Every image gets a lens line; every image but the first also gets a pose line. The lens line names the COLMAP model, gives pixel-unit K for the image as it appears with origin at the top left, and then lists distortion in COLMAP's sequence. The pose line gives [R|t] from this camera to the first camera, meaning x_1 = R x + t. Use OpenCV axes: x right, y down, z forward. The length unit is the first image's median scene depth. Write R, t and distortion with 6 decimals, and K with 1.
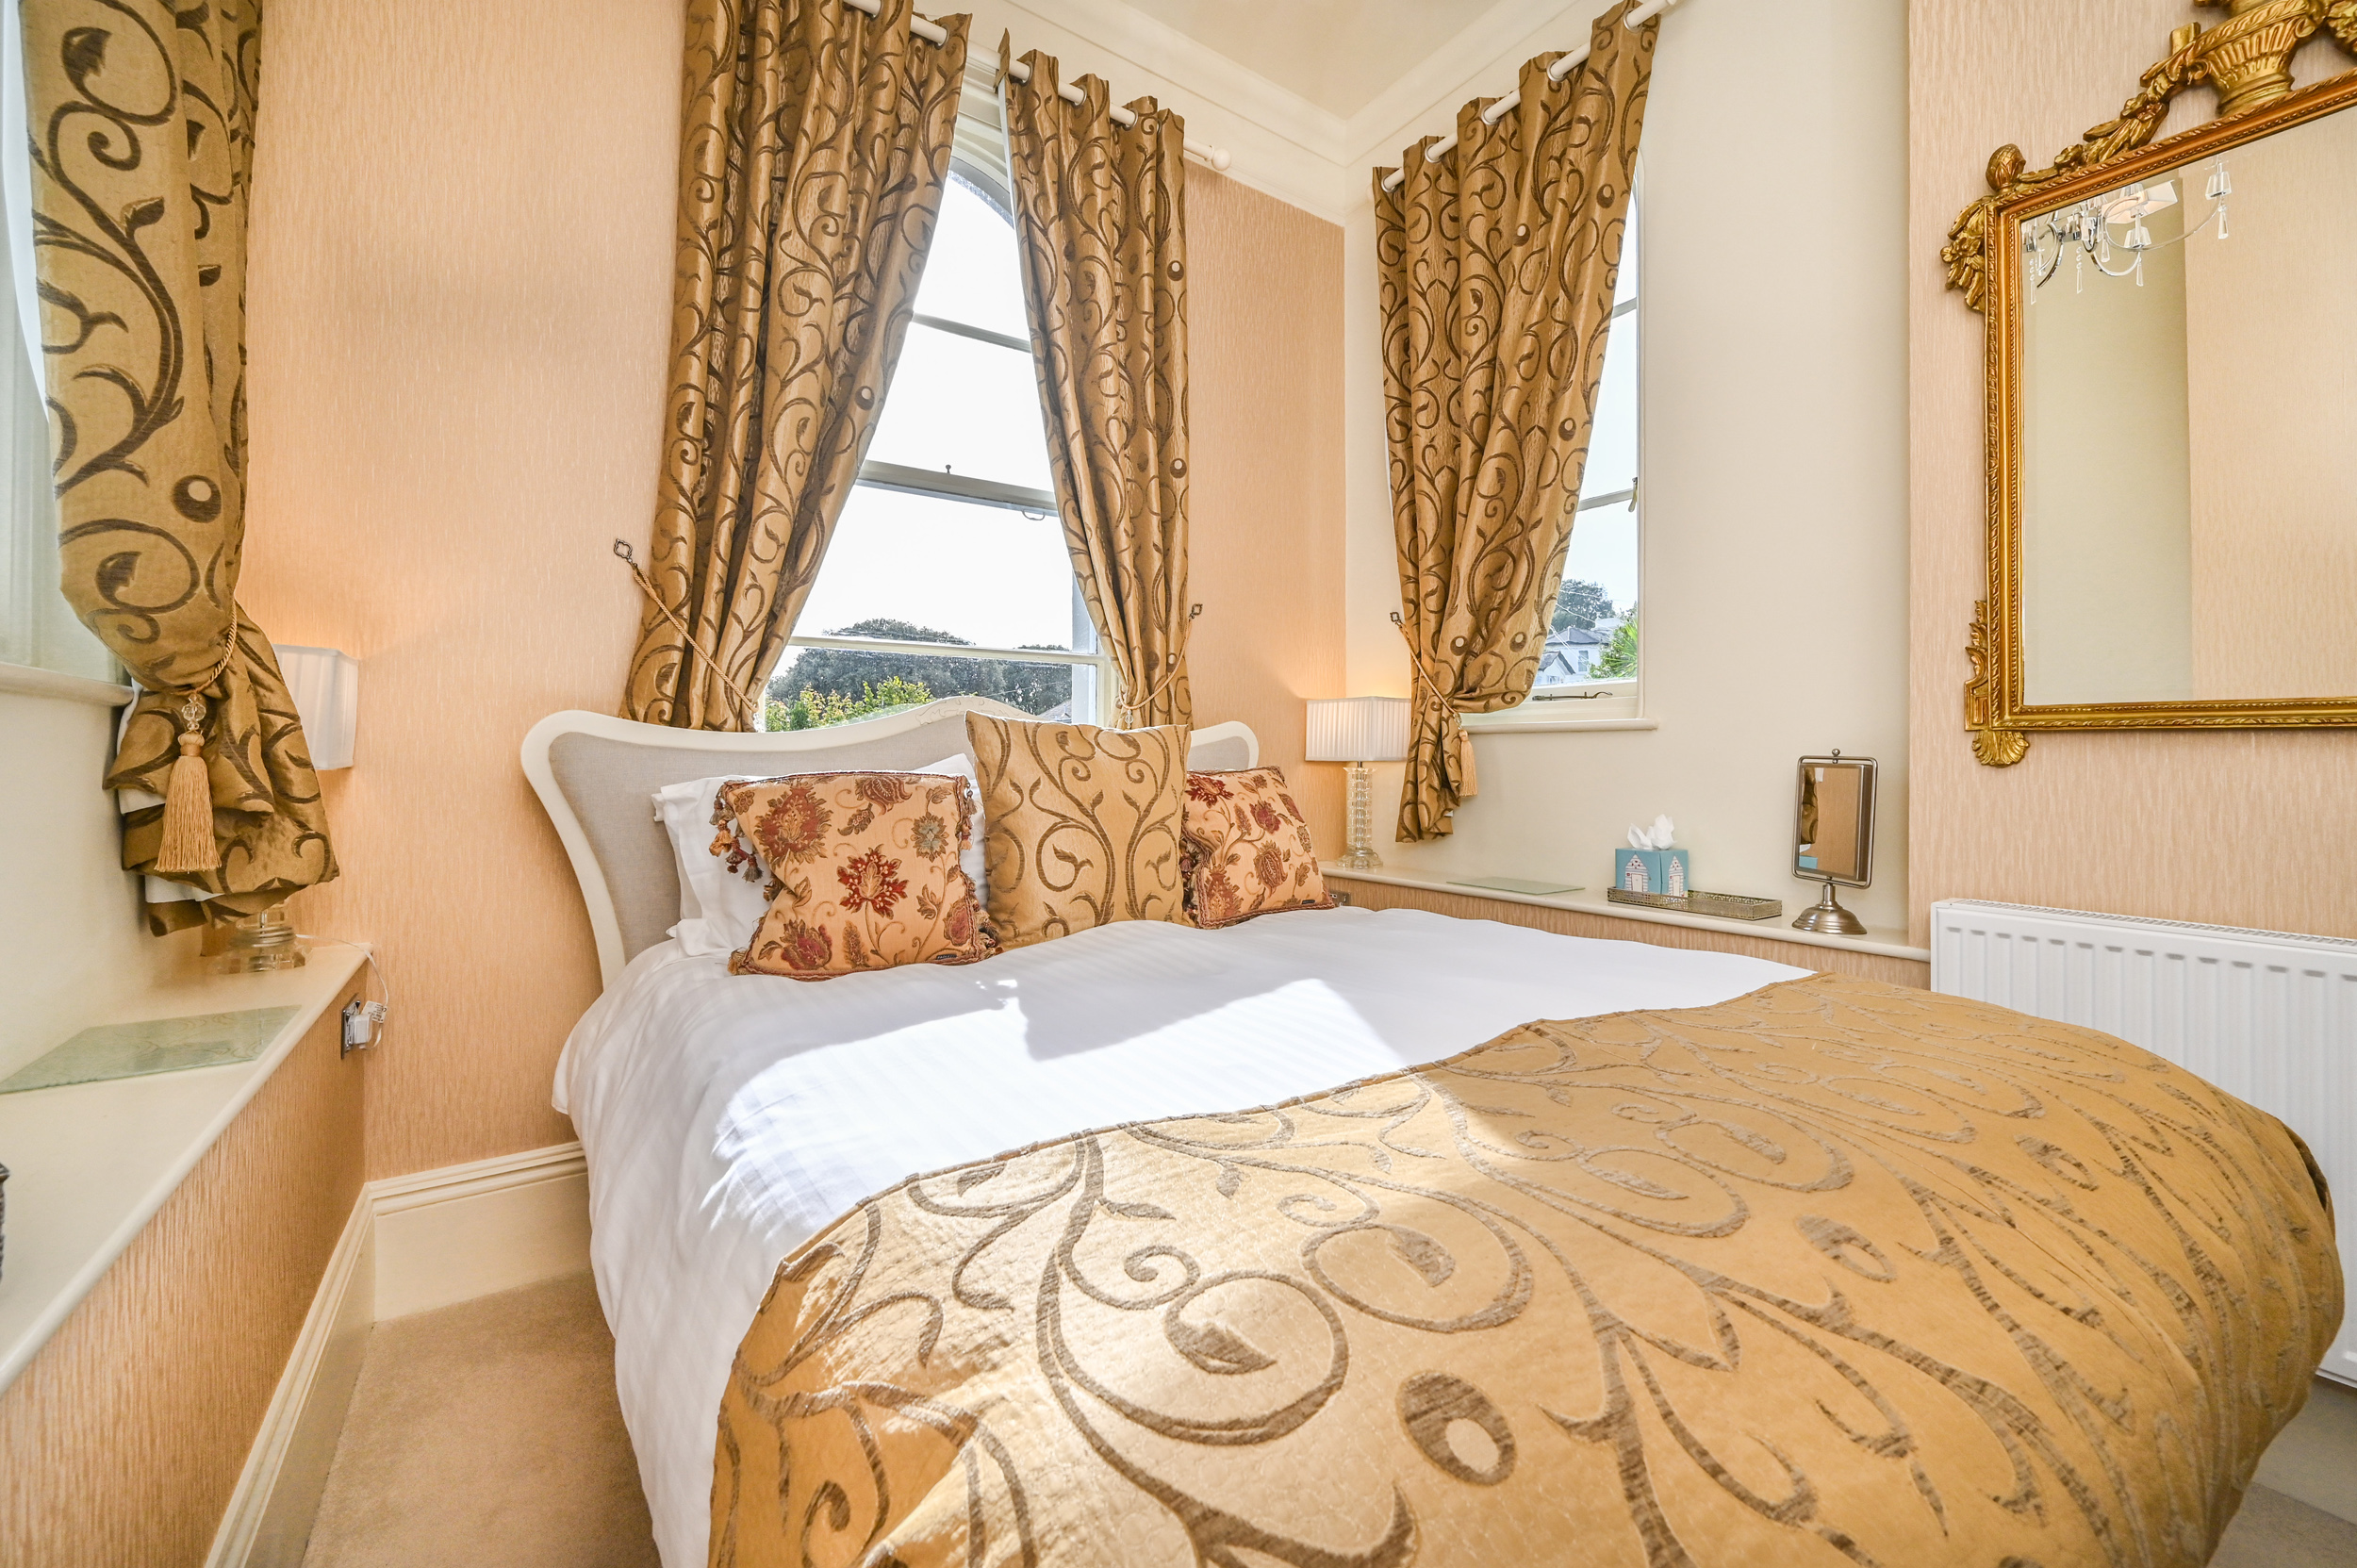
lens RADIAL K [[921.4, 0, 1163.7], [0, 921.4, 745.7], [0, 0, 1]] dist [0.013171, -0.000050]
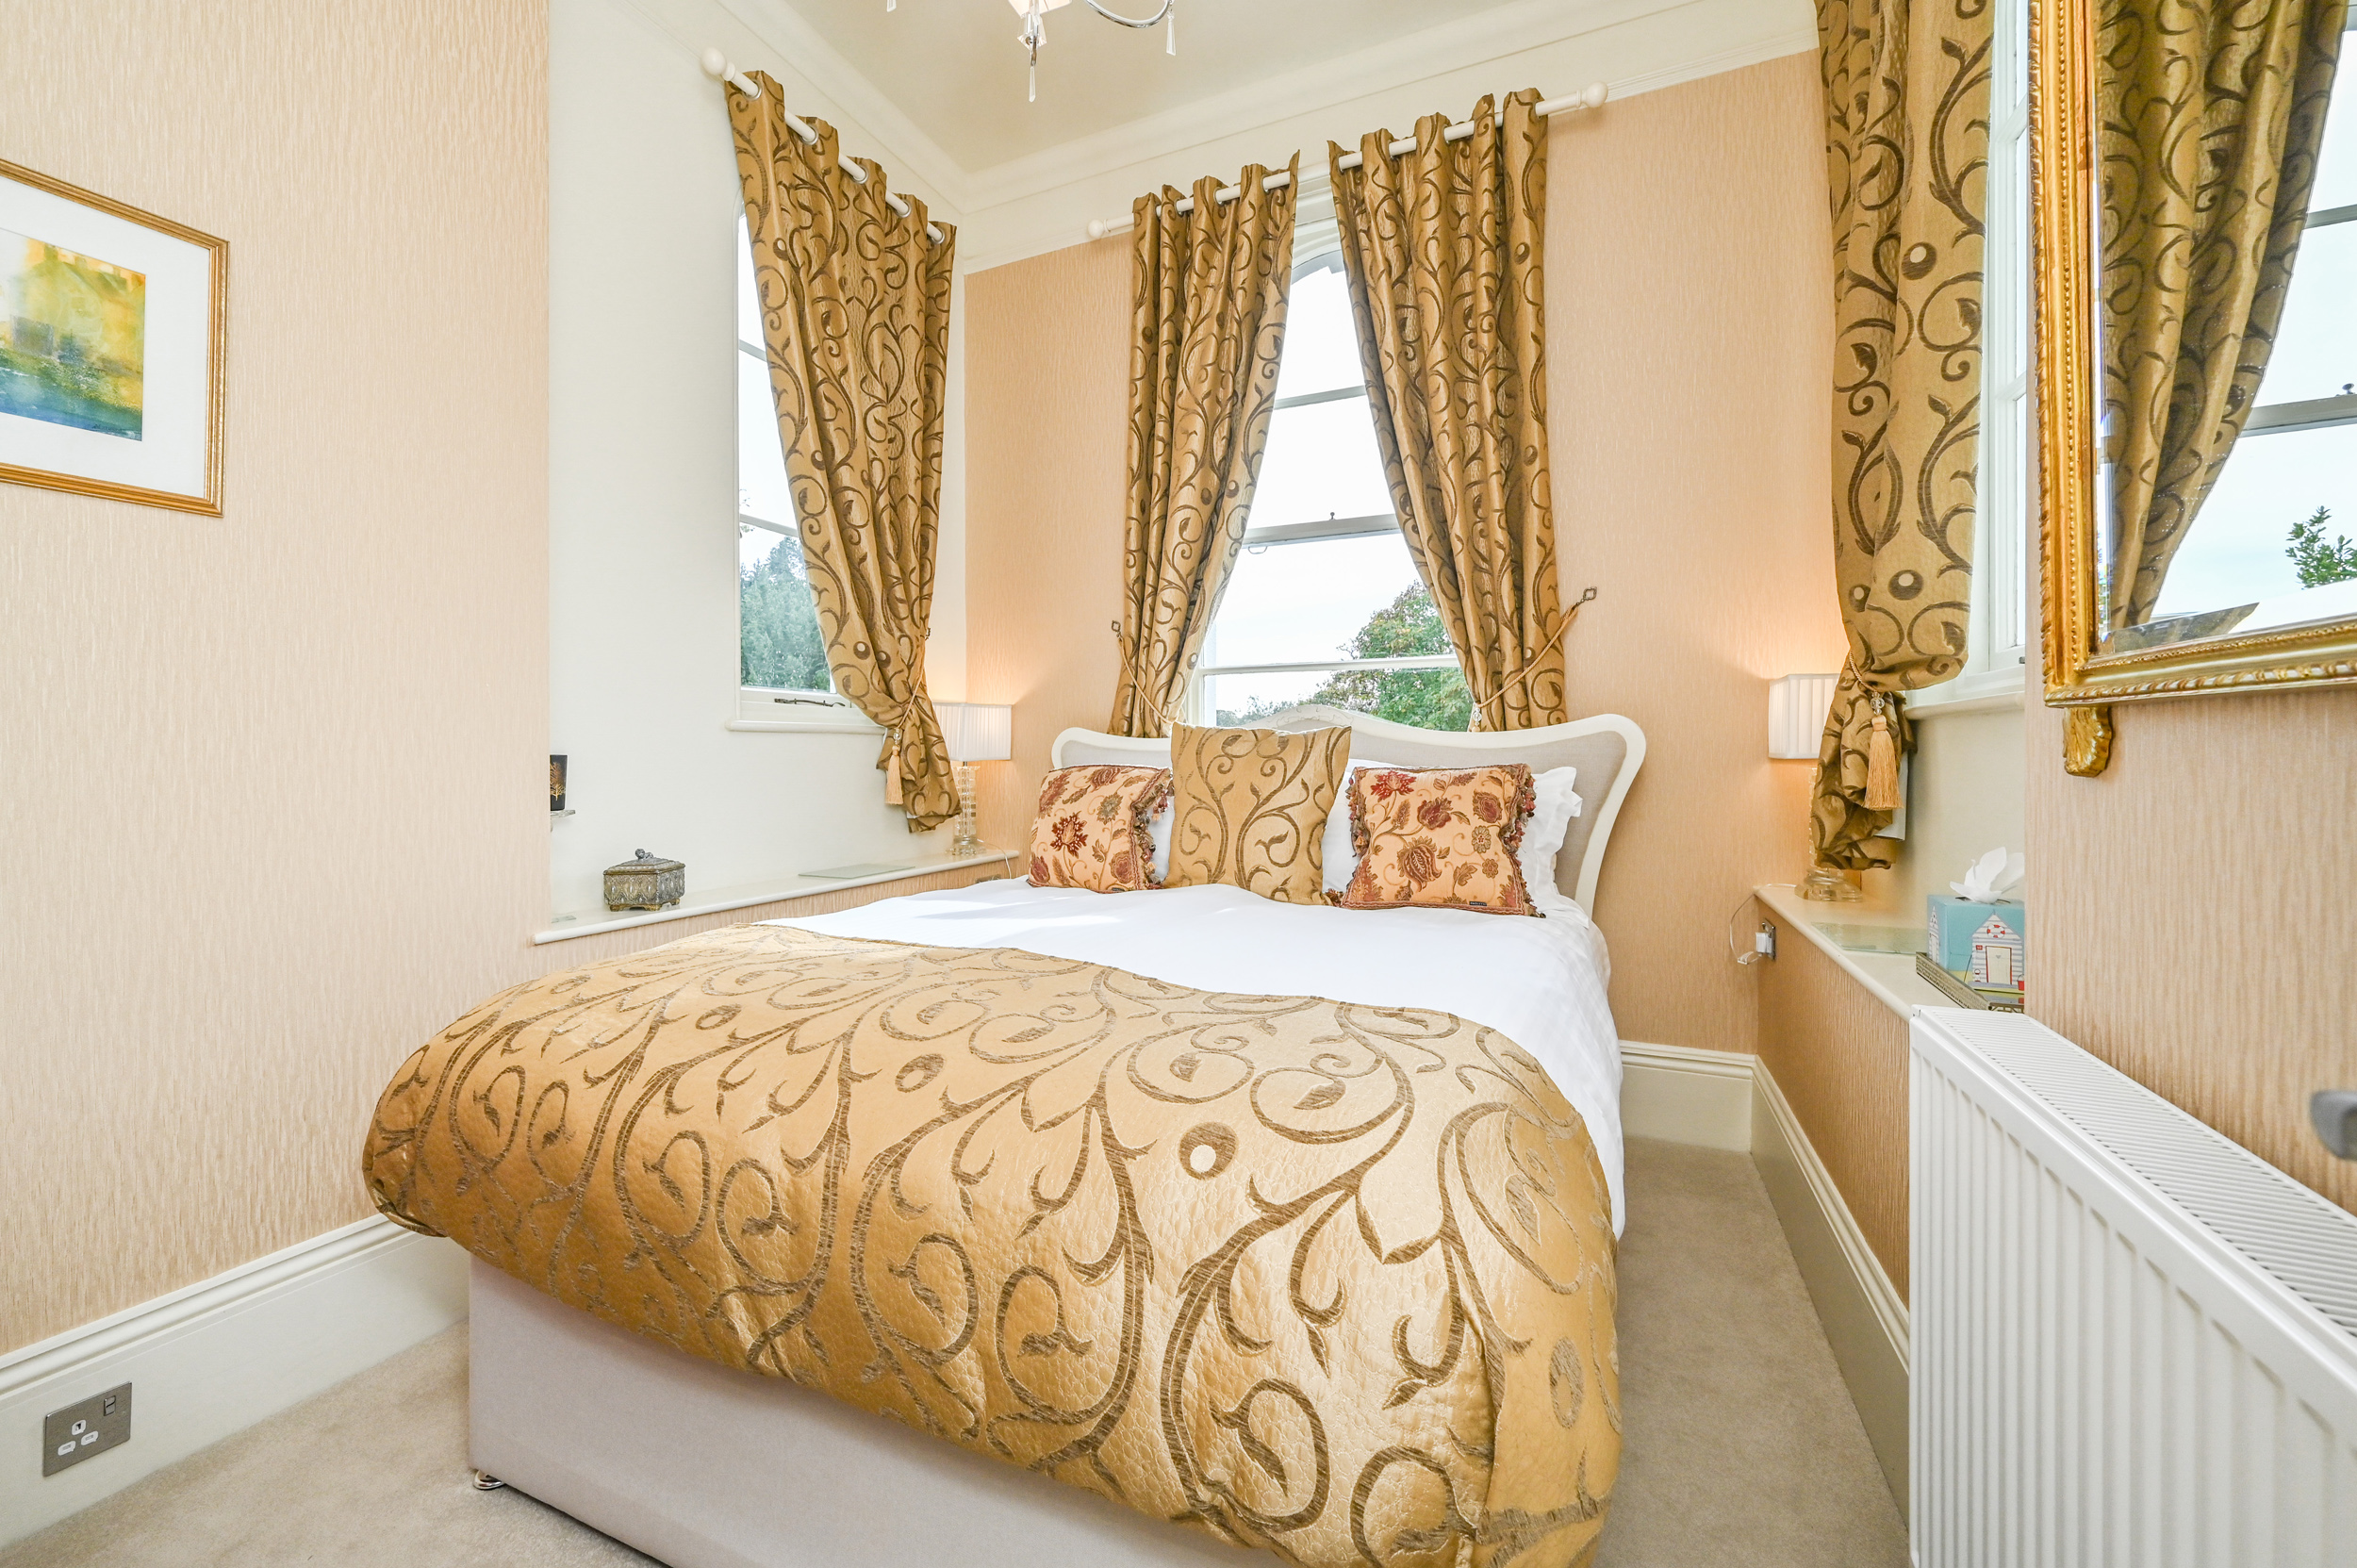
lens RADIAL K [[931.8, 0, 1140.4], [0, 931.8, 747.3], [0, 0, 1]] dist [-0.000283, 0.000845]
pose [[0.530831, -0.009028, -0.847429, 0.814921], [0.012653, 0.999916, -0.002726, 0.003204], [0.847383, -0.009276, 0.530901, 0.183541]]
